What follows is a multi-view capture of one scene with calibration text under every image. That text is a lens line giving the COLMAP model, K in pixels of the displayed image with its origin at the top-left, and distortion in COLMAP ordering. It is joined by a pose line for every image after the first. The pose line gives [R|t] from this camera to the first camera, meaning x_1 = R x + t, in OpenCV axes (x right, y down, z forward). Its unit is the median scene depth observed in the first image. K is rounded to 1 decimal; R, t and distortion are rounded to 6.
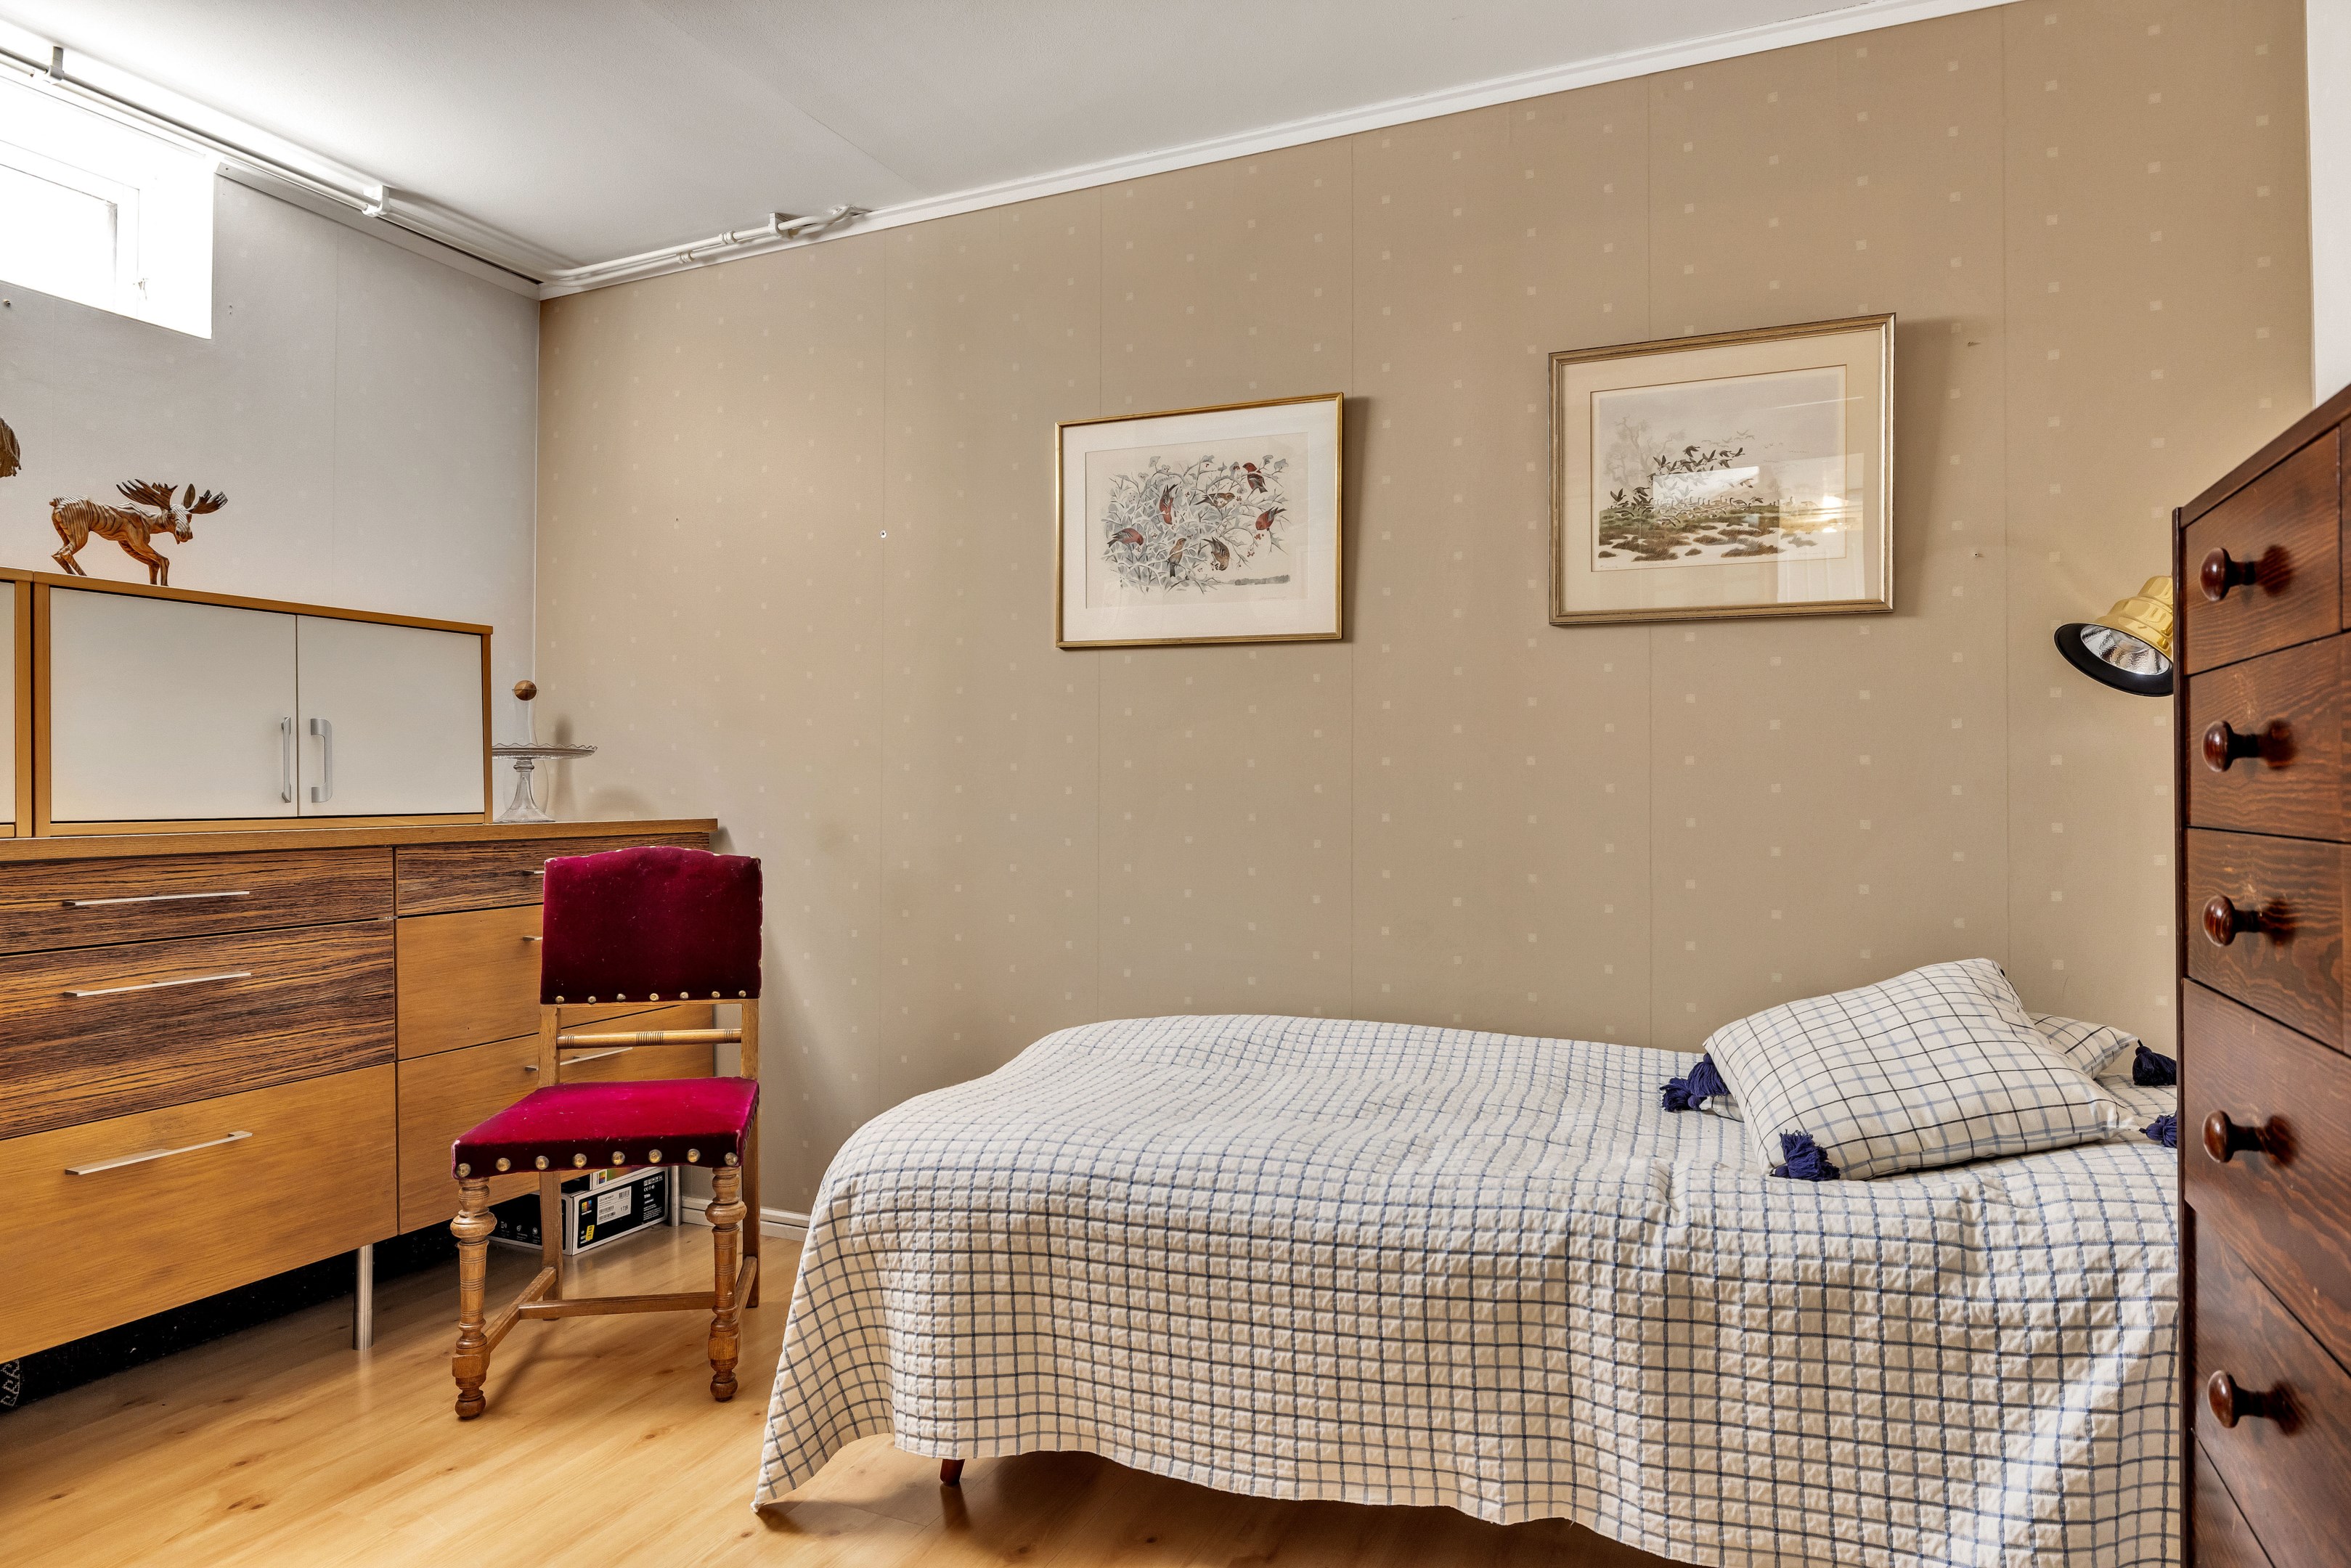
lens RADIAL K [[1337.9, 0, 1168.1], [0, 1337.9, 790.3], [0, 0, 1]] dist [-0.002454, 0.000782]
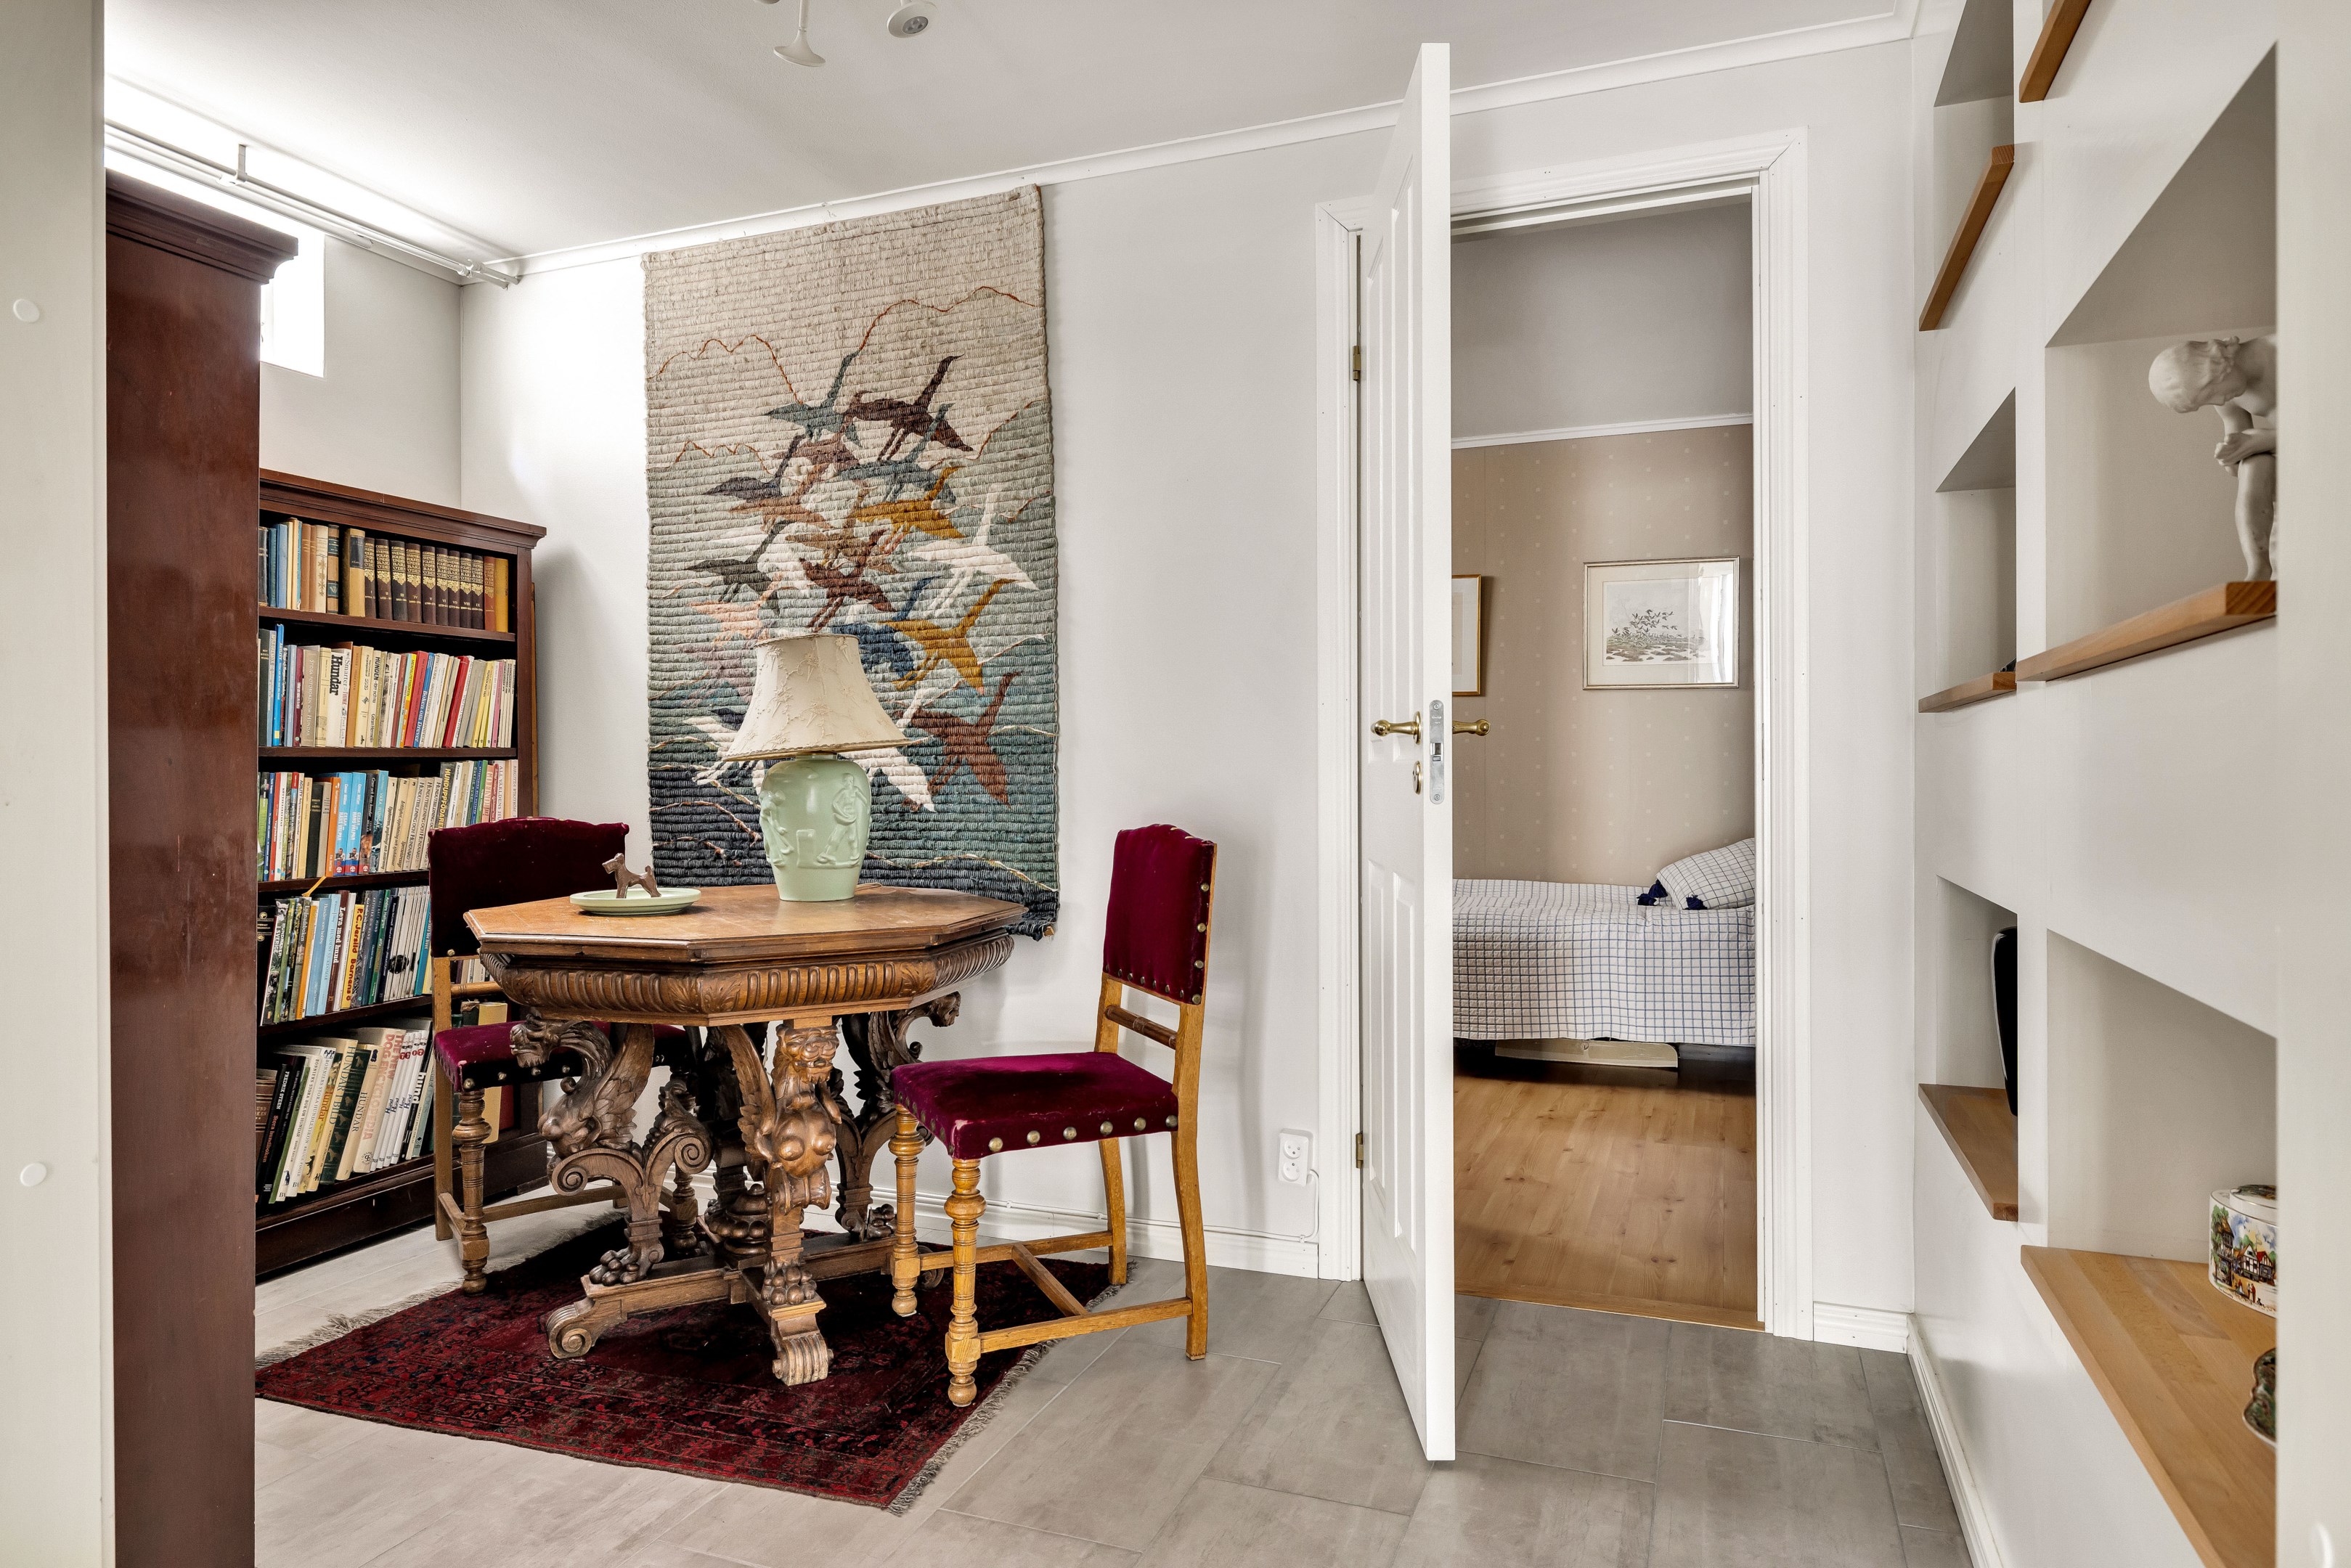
lens RADIAL K [[1337.9, 0, 1182.0], [0, 1337.9, 771.3], [0, 0, 1]] dist [-0.002454, 0.000782]
pose [[0.998433, 0.002762, 0.055888, -0.674874], [-0.002748, 0.999996, -0.000329, 0.009713], [-0.055888, 0.000175, 0.998437, -1.559746]]
